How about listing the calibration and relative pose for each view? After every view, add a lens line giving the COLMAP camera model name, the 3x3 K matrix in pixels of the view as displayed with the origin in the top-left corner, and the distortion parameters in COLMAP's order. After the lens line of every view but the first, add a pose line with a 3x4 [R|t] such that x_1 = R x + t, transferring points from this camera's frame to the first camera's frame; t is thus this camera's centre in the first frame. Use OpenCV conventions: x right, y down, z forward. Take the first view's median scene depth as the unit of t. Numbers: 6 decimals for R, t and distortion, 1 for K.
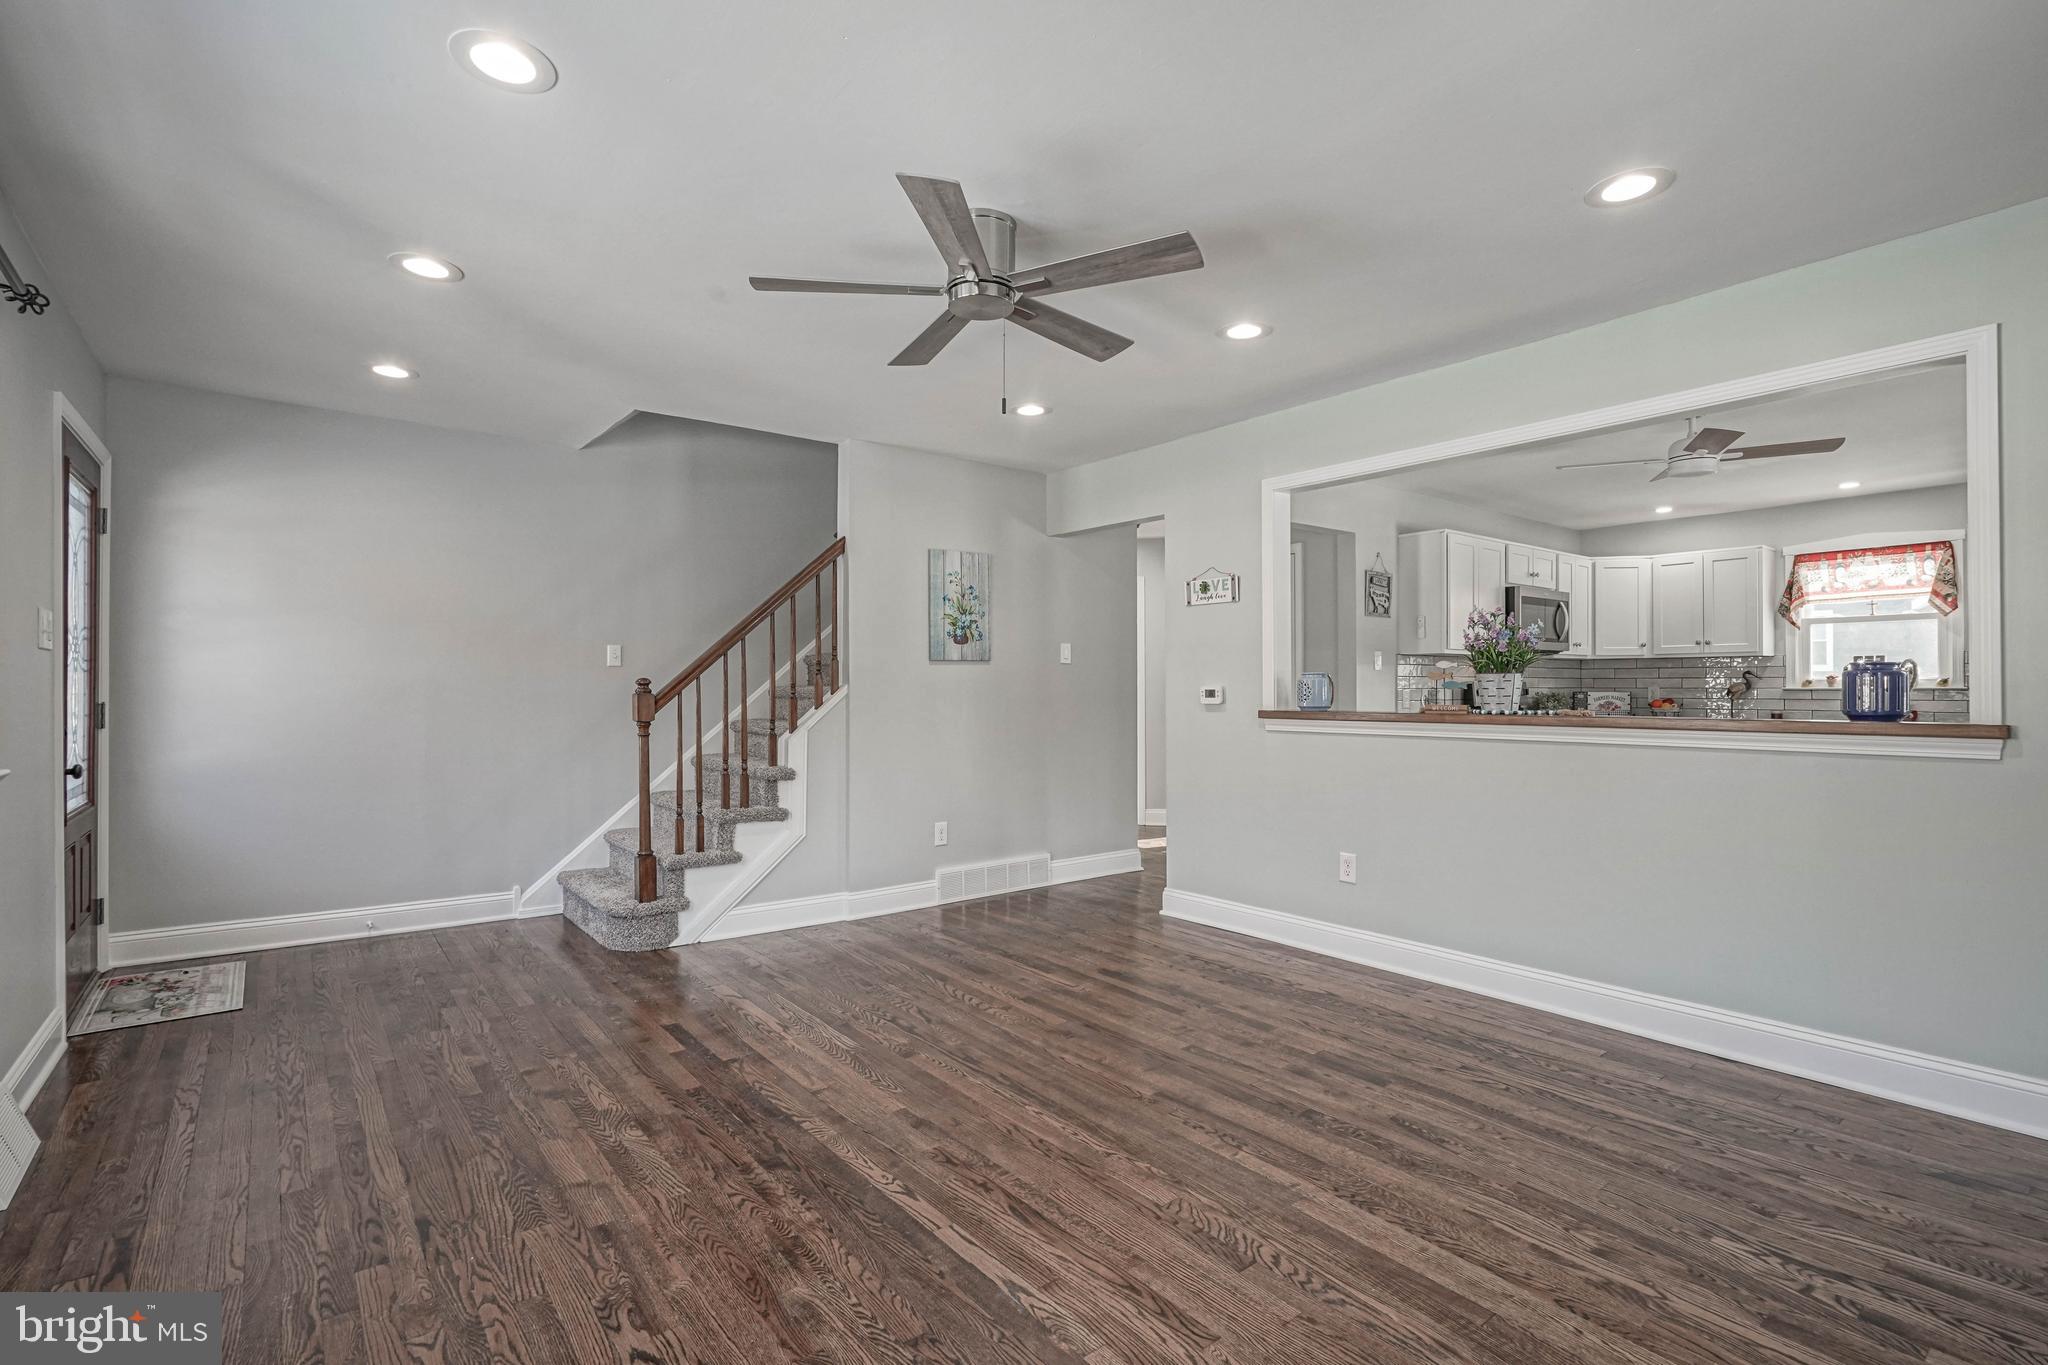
lens RADIAL K [[955.9, 0, 1039.8], [0, 955.9, 681.1], [0, 0, 1]] dist [-0.002050, 0.002207]
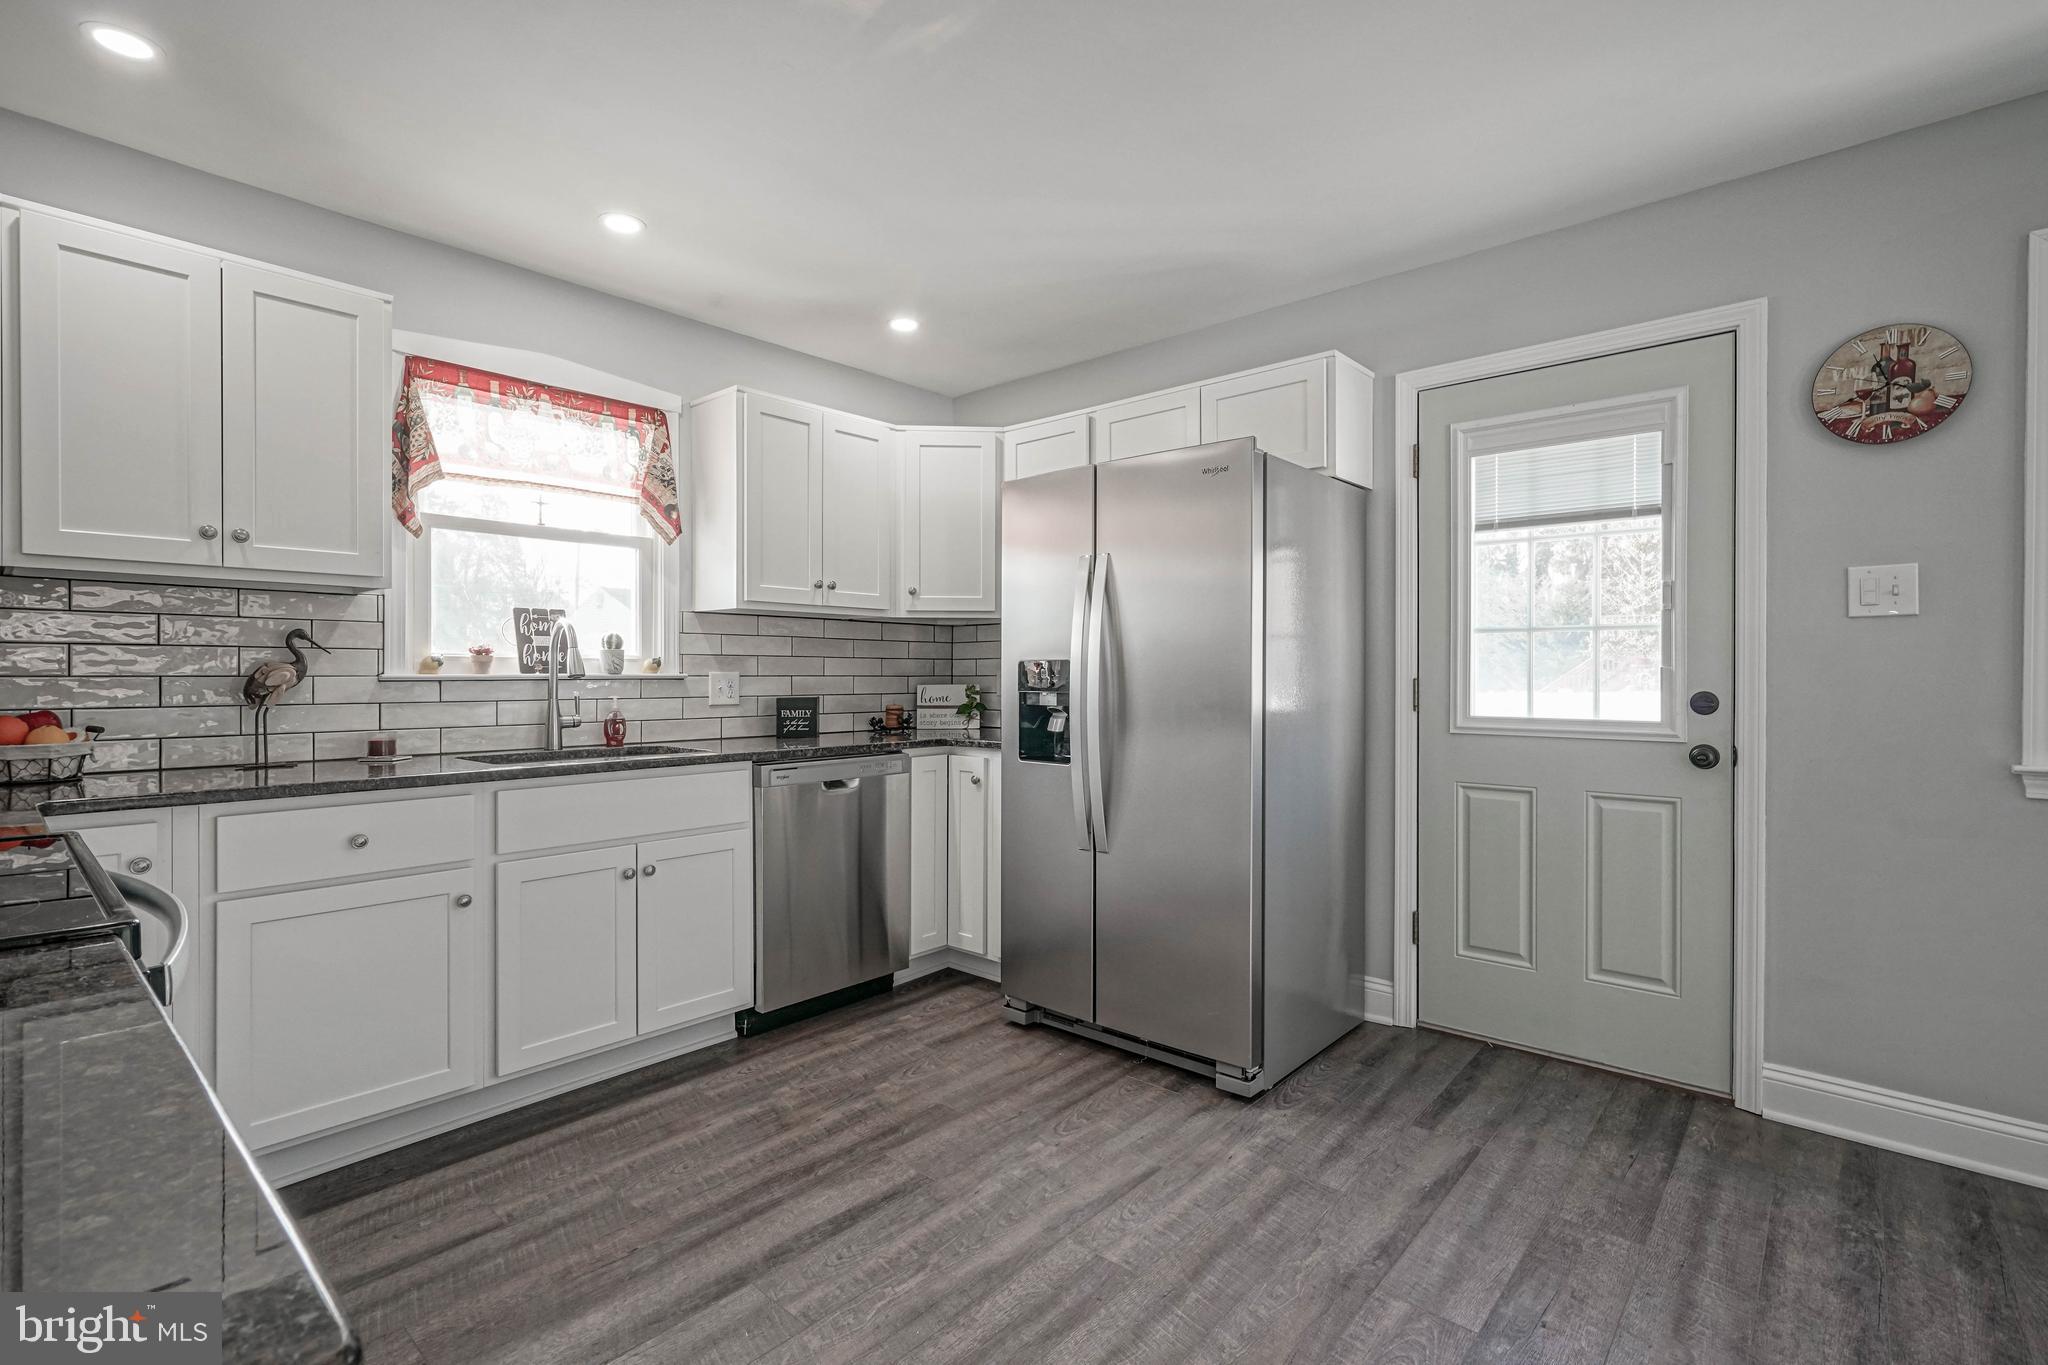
lens RADIAL K [[955.9, 0, 1024.9], [0, 955.9, 674.3], [0, 0, 1]] dist [-0.002050, 0.002207]
pose [[-0.169078, 0.002293, 0.985600, 0.491551], [-0.004100, 0.999987, -0.003030, 0.009848], [-0.985594, -0.004553, -0.169067, 1.174598]]
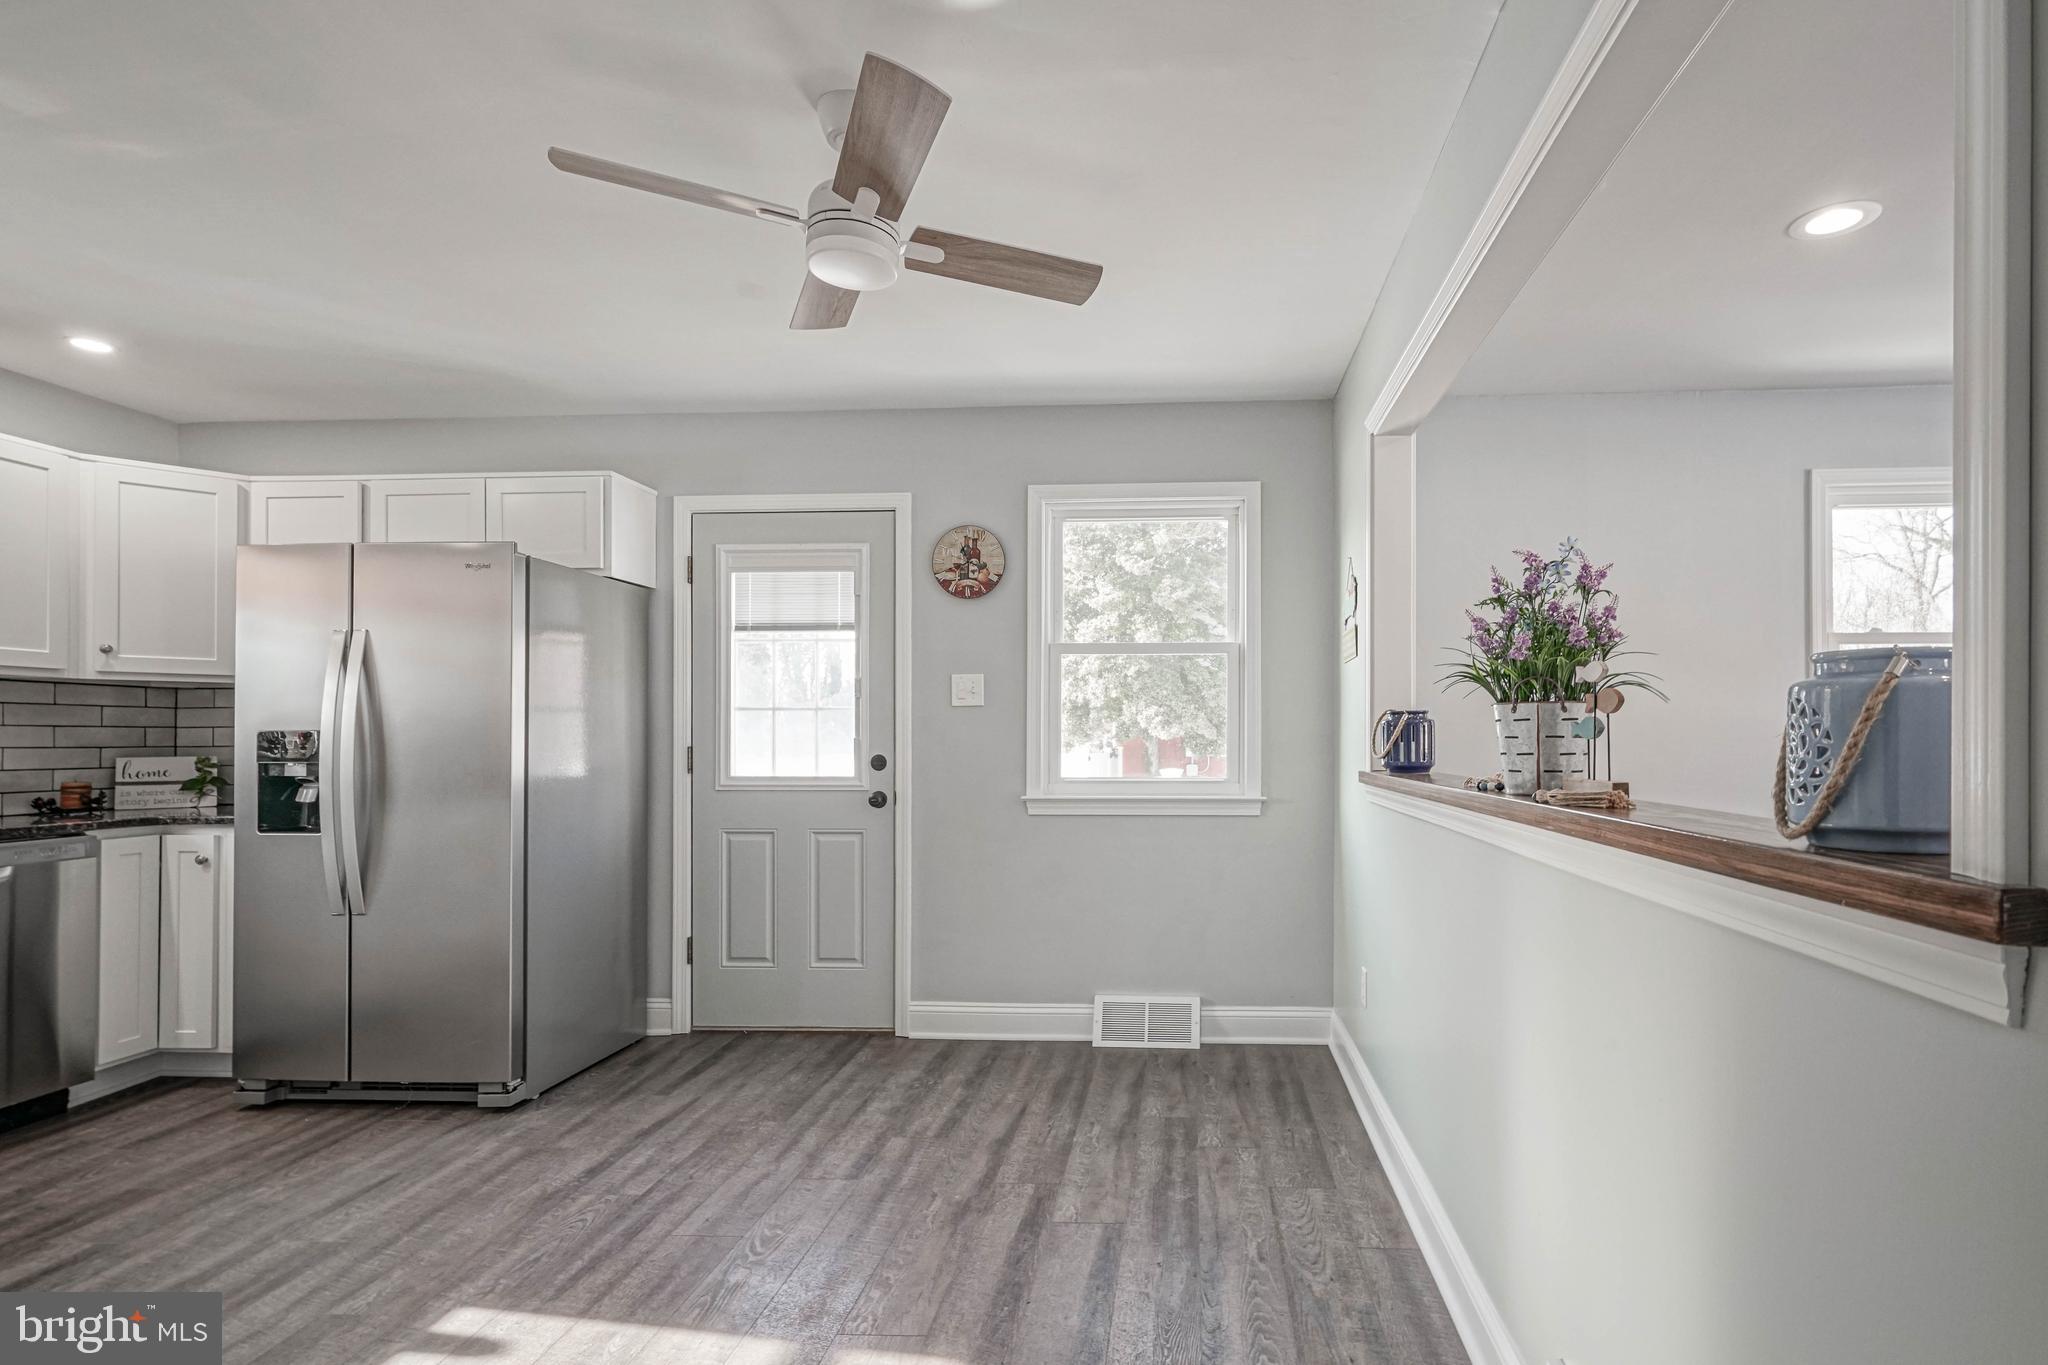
lens RADIAL K [[955.9, 0, 1097.7], [0, 955.9, 732.2], [0, 0, 1]] dist [-0.002050, 0.002207]
pose [[-0.748275, 0.011294, 0.663292, 0.294057], [0.001813, 0.999886, -0.014979, 0.010223], [-0.663386, -0.010006, -0.748211, 1.173517]]
